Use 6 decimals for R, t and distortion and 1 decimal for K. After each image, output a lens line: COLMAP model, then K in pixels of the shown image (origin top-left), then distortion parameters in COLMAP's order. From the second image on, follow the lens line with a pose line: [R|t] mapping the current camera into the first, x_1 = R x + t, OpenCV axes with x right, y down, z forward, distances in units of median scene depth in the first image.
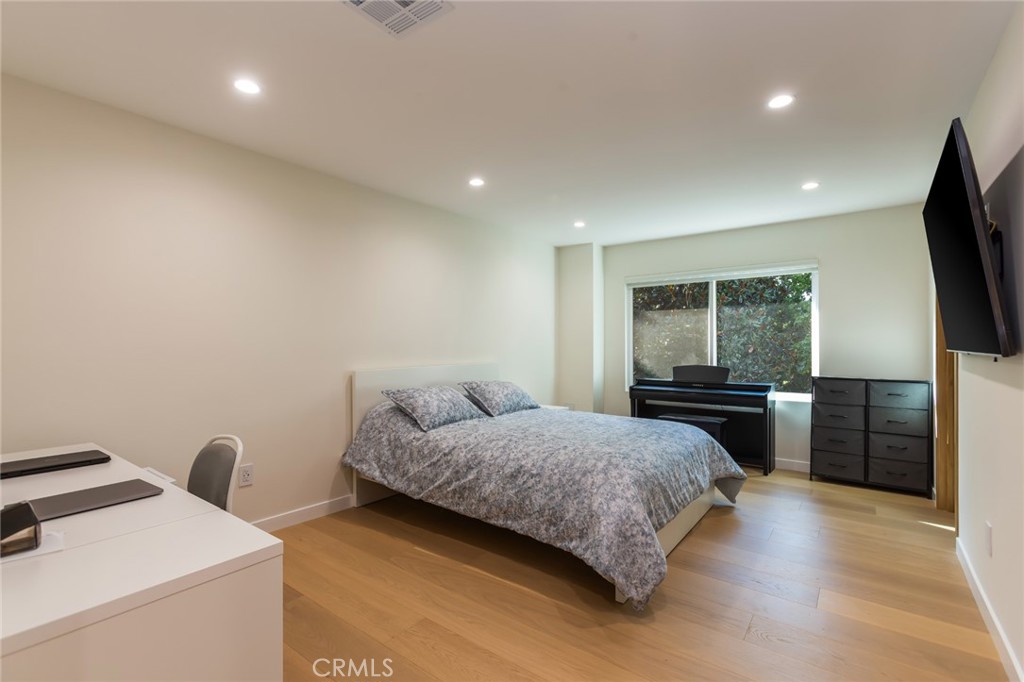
lens RADIAL K [[465.6, 0, 510.2], [0, 465.6, 340.3], [0, 0, 1]] dist [-0.004518, 0.006098]
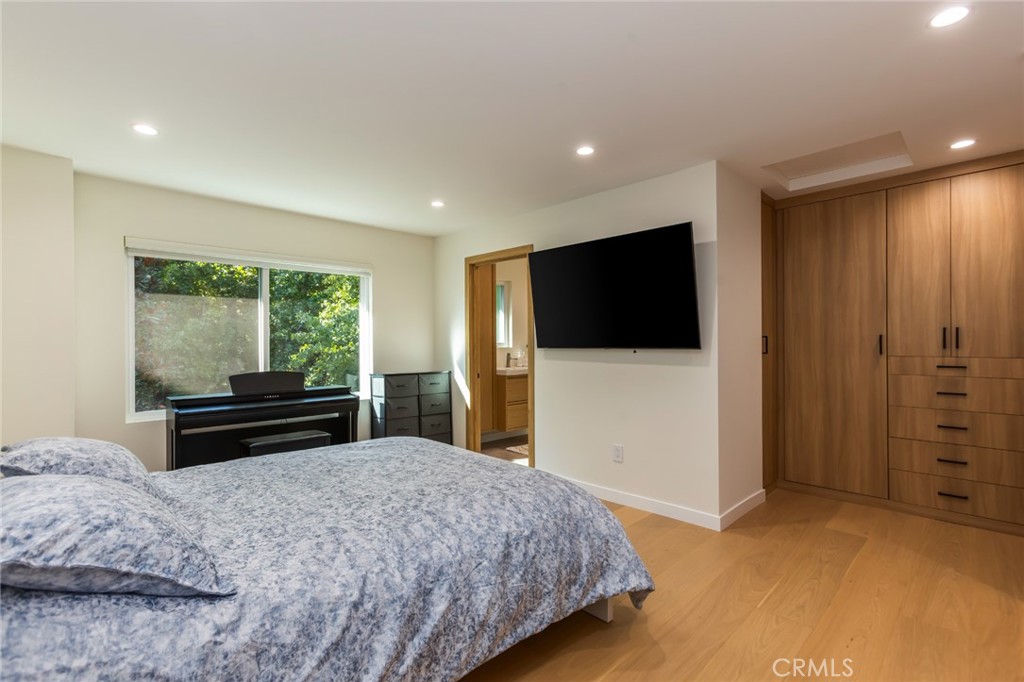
lens RADIAL K [[465.6, 0, 509.9], [0, 465.6, 343.8], [0, 0, 1]] dist [-0.004518, 0.006098]
pose [[0.151249, -0.002424, 0.988493, -0.556360], [-0.001388, 0.999995, 0.002664, 0.005881], [-0.988495, -0.001775, 0.151245, 0.826793]]
